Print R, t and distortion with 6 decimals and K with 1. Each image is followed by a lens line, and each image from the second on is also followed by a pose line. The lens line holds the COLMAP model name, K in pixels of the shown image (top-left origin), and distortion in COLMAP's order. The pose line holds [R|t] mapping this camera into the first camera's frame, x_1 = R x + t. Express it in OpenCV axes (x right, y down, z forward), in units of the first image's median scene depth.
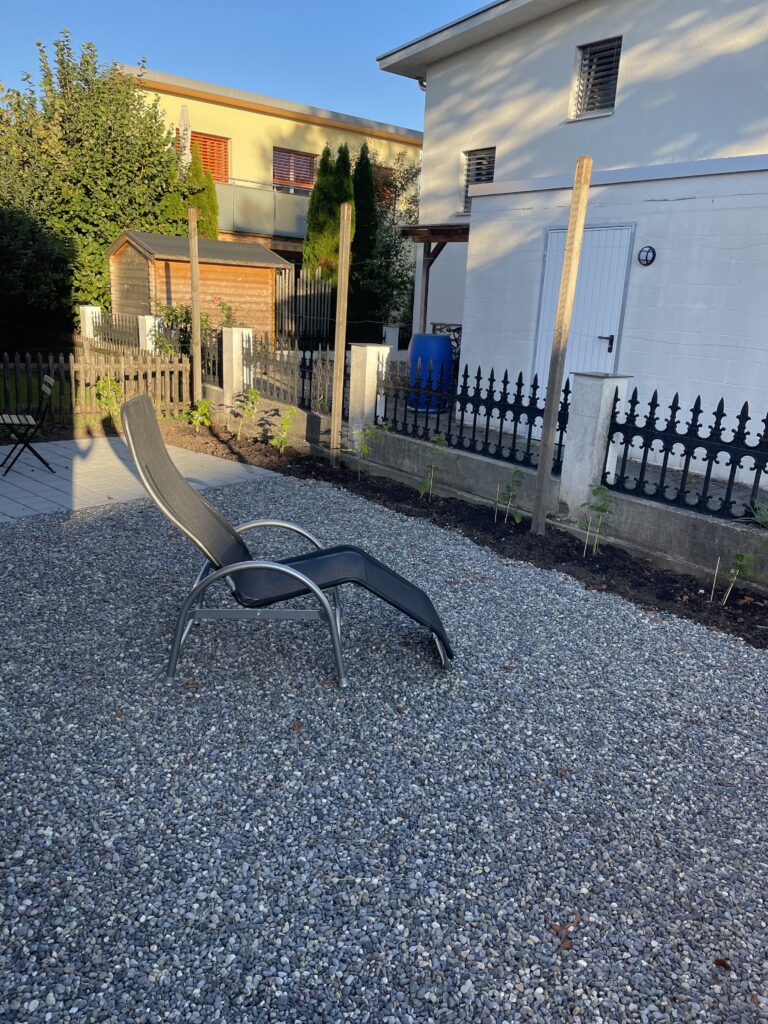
lens RADIAL K [[771.7, 0, 381.4], [0, 771.7, 514.7], [0, 0, 1]] dist [0.052657, -0.066360]
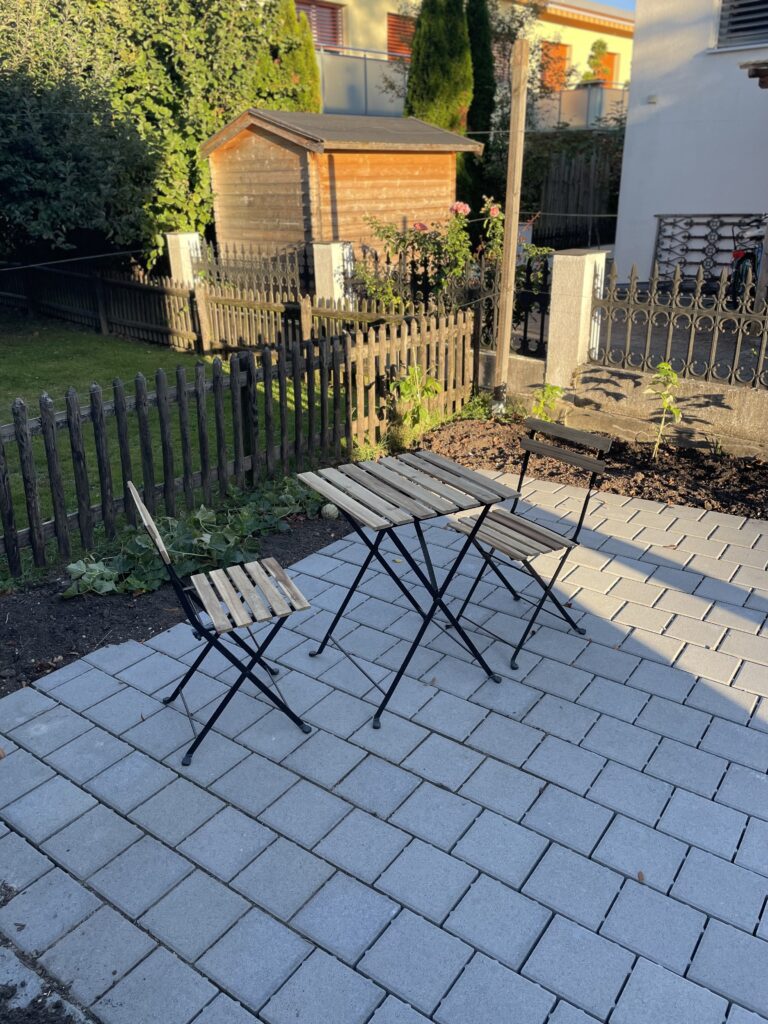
lens RADIAL K [[771.7, 0, 385.5], [0, 771.7, 508.6], [0, 0, 1]] dist [0.052657, -0.066360]
pose [[0.990454, -0.113357, 0.078430, -0.291471], [0.103165, 0.986950, 0.123641, -0.101275], [-0.091422, -0.114370, 0.989223, 0.298162]]
